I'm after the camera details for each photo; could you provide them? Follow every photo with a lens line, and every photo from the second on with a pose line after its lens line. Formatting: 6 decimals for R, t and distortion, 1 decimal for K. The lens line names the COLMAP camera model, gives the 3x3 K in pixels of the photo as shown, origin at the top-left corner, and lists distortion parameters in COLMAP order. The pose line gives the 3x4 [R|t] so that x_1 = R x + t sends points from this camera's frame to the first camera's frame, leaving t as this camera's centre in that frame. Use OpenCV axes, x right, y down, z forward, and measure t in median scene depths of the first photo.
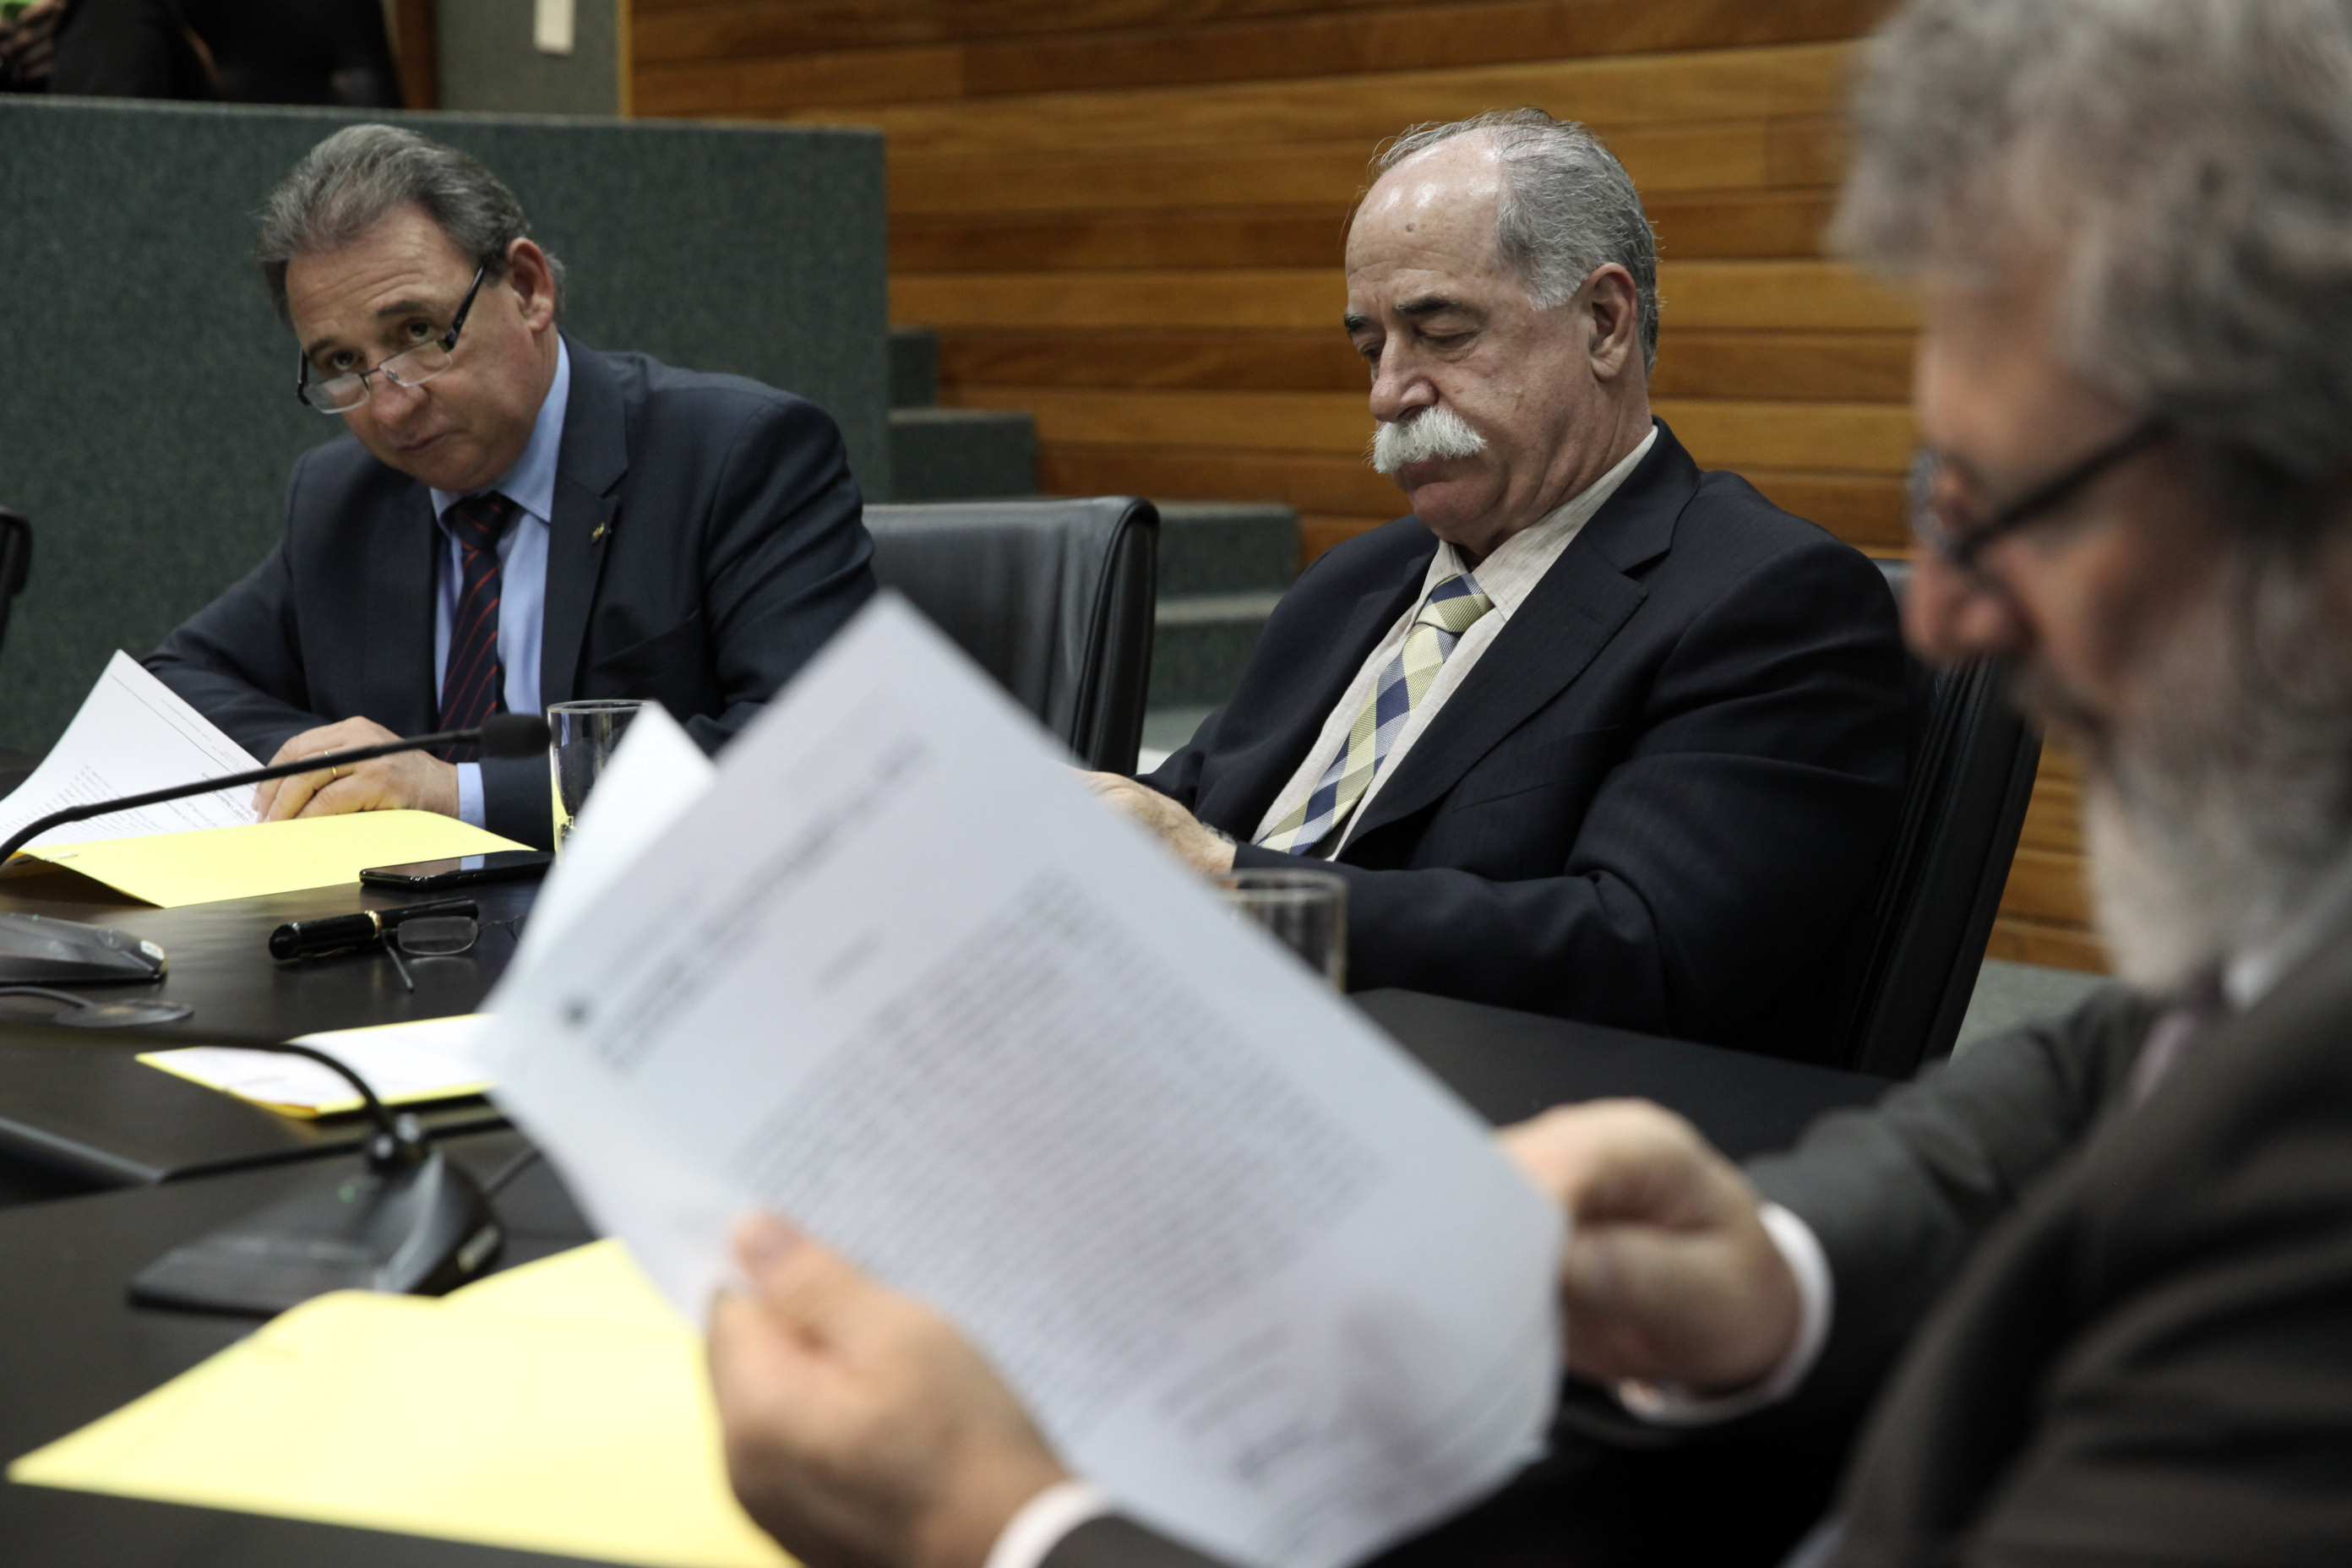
lens RADIAL K [[4446.7, 0, 1176.0], [0, 4446.7, 784.0], [0, 0, 1]] dist [0.793904, -3.311525]
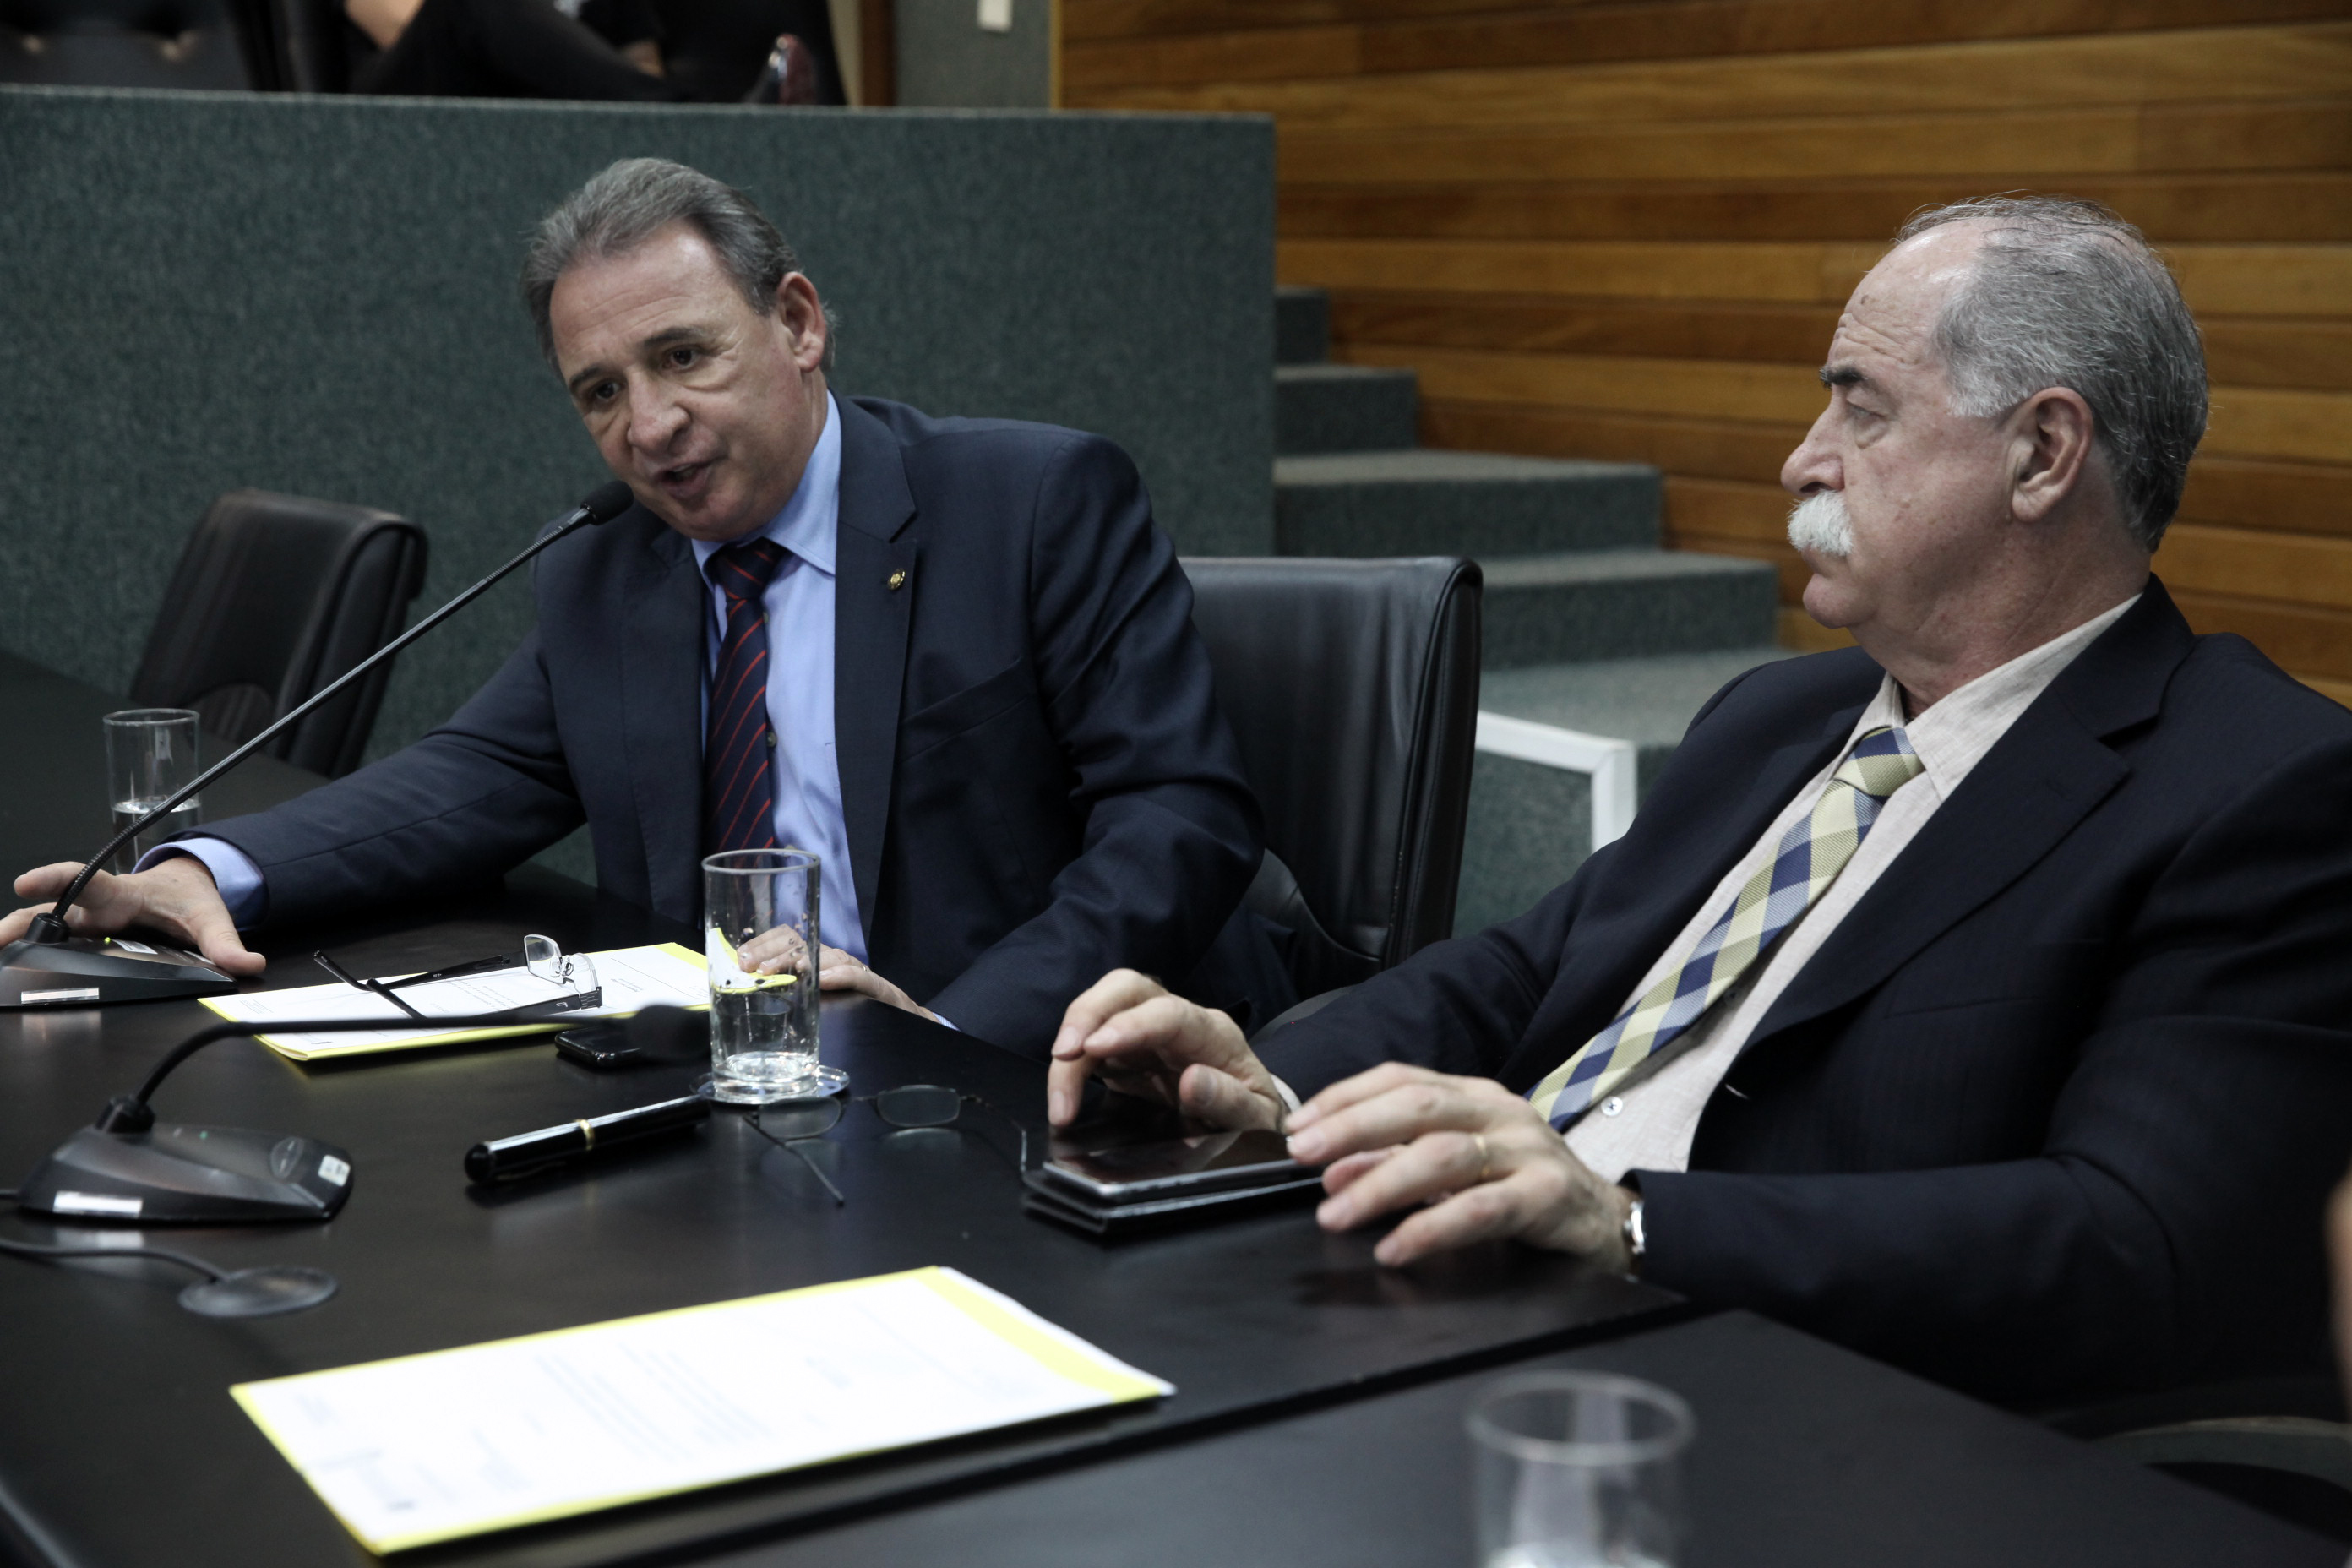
lens RADIAL K [[3545.6, 0, 1176.0], [0, 3545.6, 784.0], [0, 0, 1]] dist [0.396664, -2.038426]
pose [[0.994252, 0.016933, -0.105722, 0.004681], [-0.012320, 0.998949, 0.044138, -0.029019], [0.106359, -0.042582, 0.993416, 0.181120]]
